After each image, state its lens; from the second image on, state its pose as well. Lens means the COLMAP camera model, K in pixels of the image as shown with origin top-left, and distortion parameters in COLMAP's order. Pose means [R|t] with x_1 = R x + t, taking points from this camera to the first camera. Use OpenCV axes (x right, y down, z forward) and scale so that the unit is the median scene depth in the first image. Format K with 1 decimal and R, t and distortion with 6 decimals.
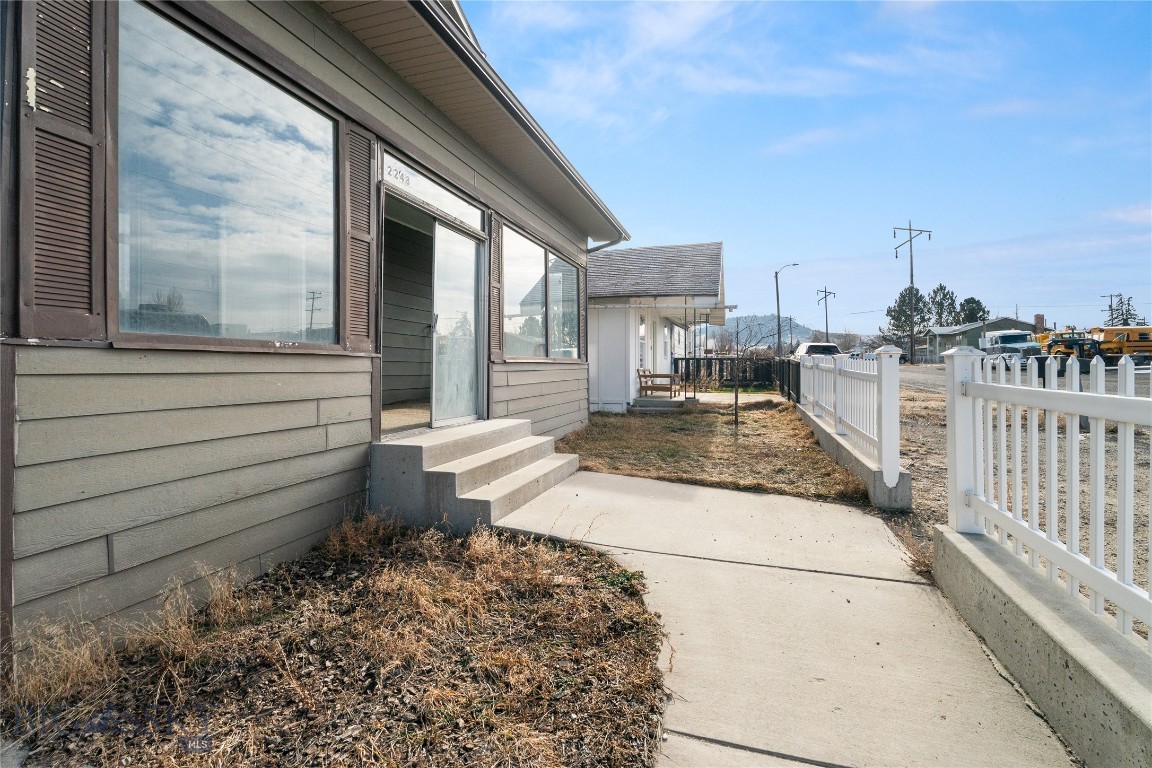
lens RADIAL K [[528.5, 0, 566.6], [0, 528.5, 364.4], [0, 0, 1]] dist [-0.001018, -0.000296]
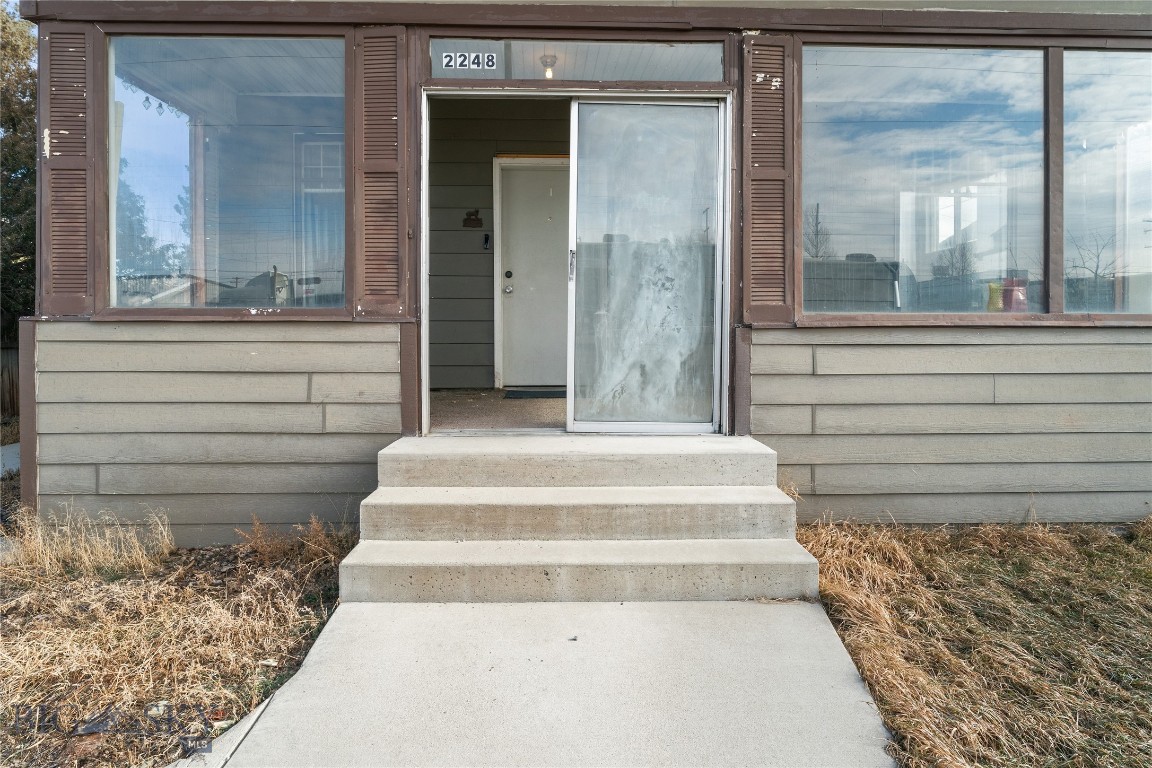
lens RADIAL K [[597.7, 0, 576.8], [0, 597.7, 361.6], [0, 0, 1]] dist [-0.010648, 0.000275]
pose [[0.329158, 0.021994, -0.944019, 0.639665], [0.003975, 0.999688, 0.024677, 0.026916], [0.944267, -0.011875, 0.328967, 1.160173]]
